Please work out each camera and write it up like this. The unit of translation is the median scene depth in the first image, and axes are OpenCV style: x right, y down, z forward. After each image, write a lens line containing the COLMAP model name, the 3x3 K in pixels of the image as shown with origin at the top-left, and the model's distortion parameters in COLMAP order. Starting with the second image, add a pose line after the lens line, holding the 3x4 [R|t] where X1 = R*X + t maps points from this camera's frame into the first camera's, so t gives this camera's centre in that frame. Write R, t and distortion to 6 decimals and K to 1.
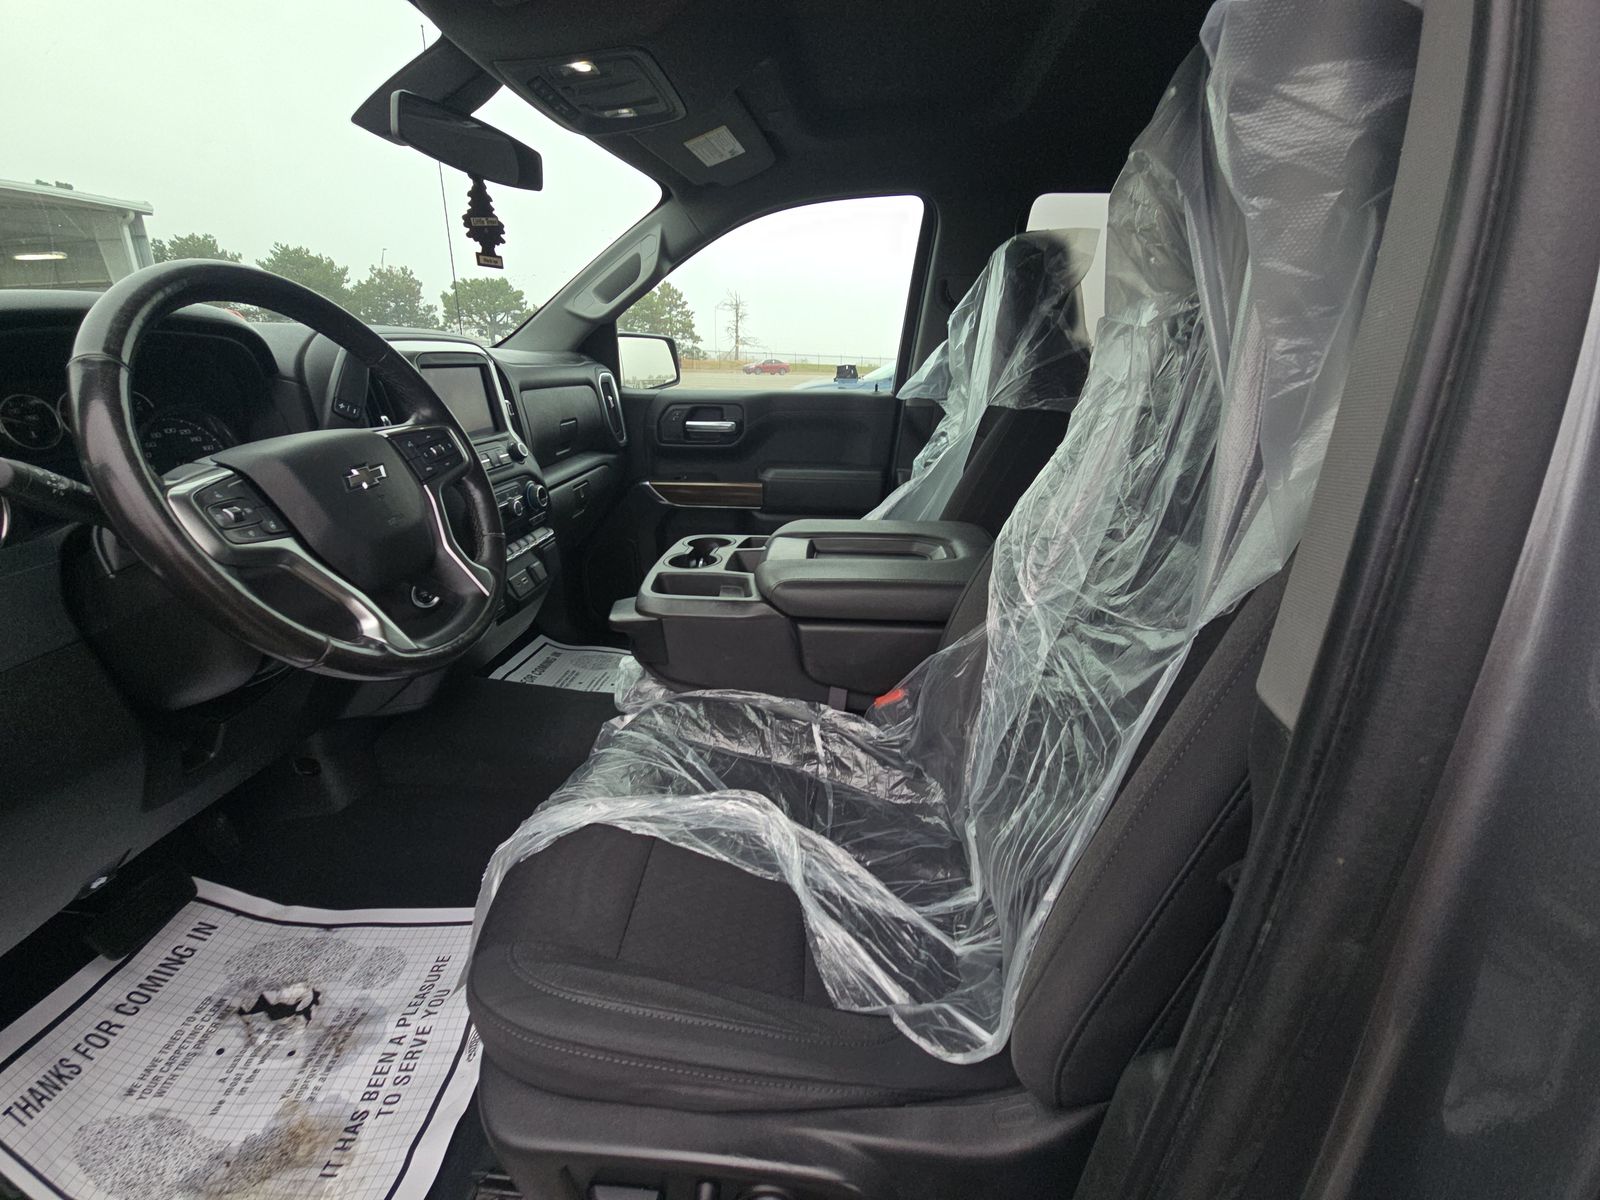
lens RADIAL K [[647.2, 0, 798.4], [0, 647.2, 587.9], [0, 0, 1]] dist [0.006002, -0.006971]
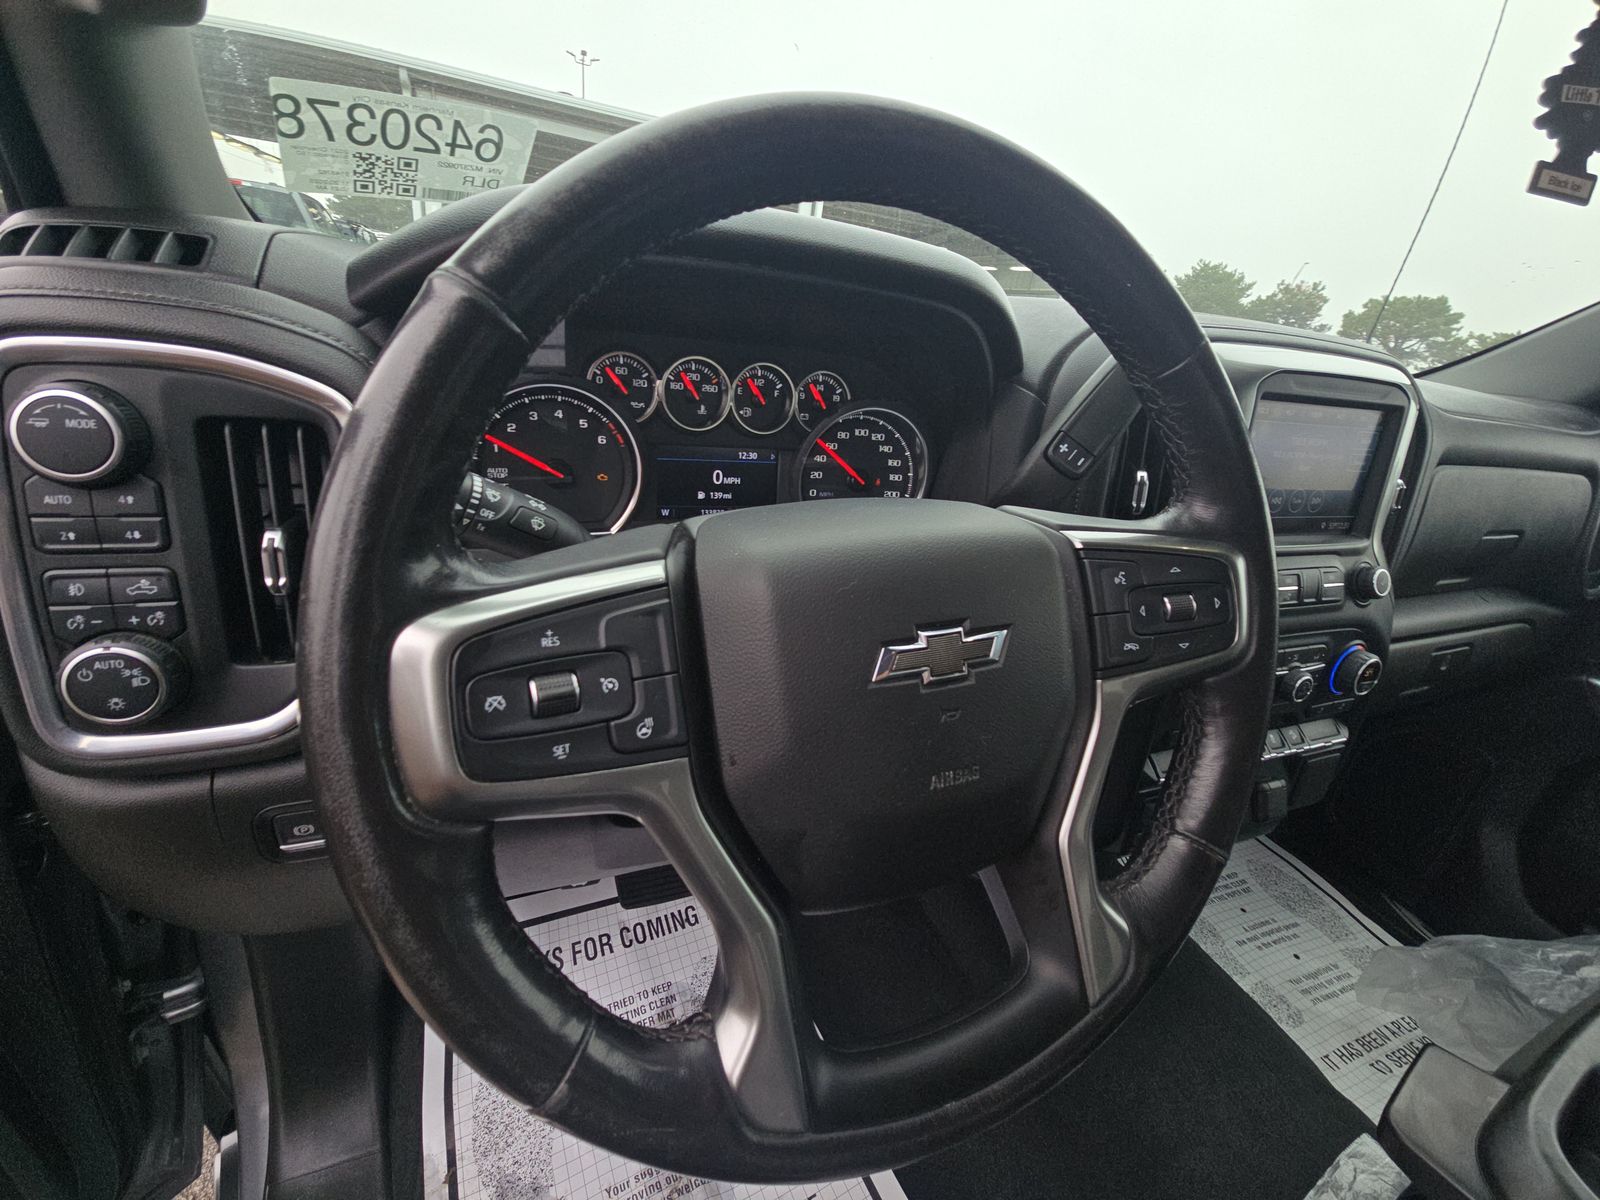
lens RADIAL K [[647.2, 0, 790.5], [0, 647.2, 587.3], [0, 0, 1]] dist [0.006002, -0.006971]
pose [[0.422738, 0.388854, -0.818587, -0.169020], [-0.405013, 0.889108, 0.213195, -0.107417], [0.810714, 0.241412, 0.533351, 0.297435]]
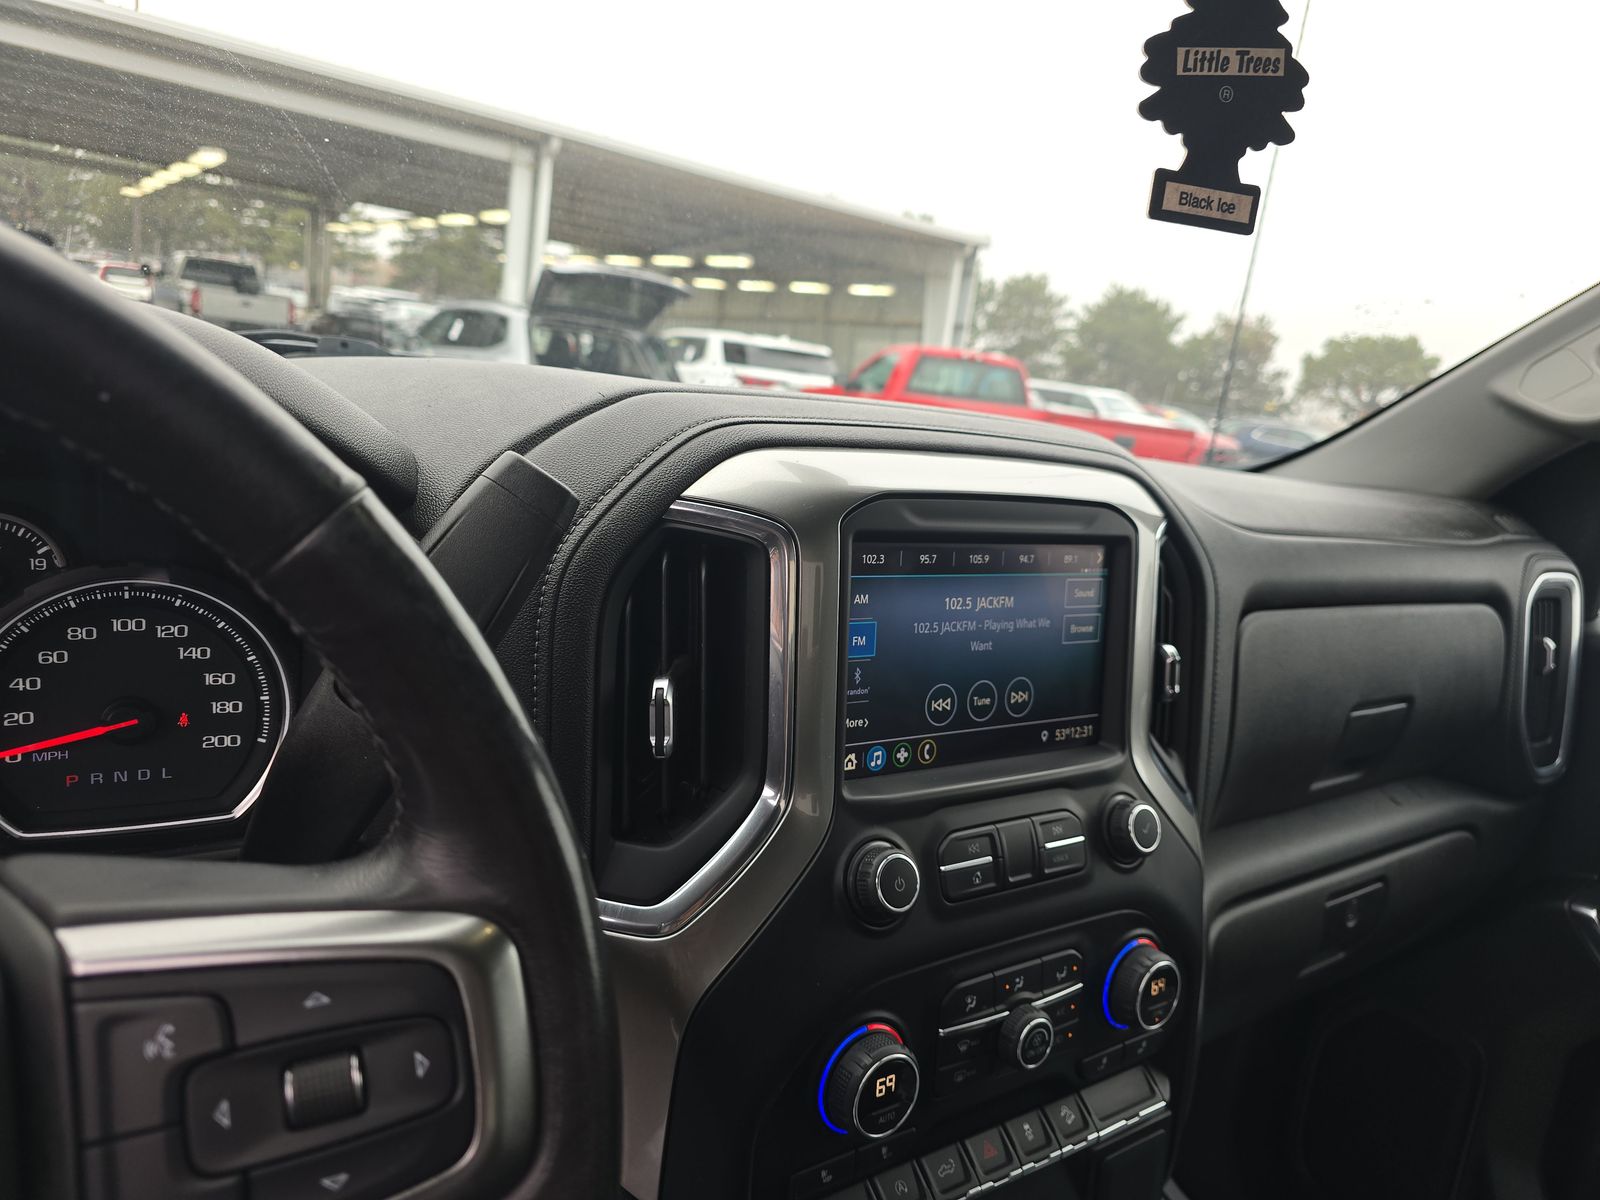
lens RADIAL K [[1090.6, 0, 783.3], [0, 1090.6, 604.7], [0, 0, 1]] dist [0.005579, -0.004972]
pose [[0.620290, 0.217170, -0.753709, -0.145261], [-0.364335, 0.930730, -0.031666, -0.189175], [0.694623, 0.294244, 0.656444, 0.436661]]
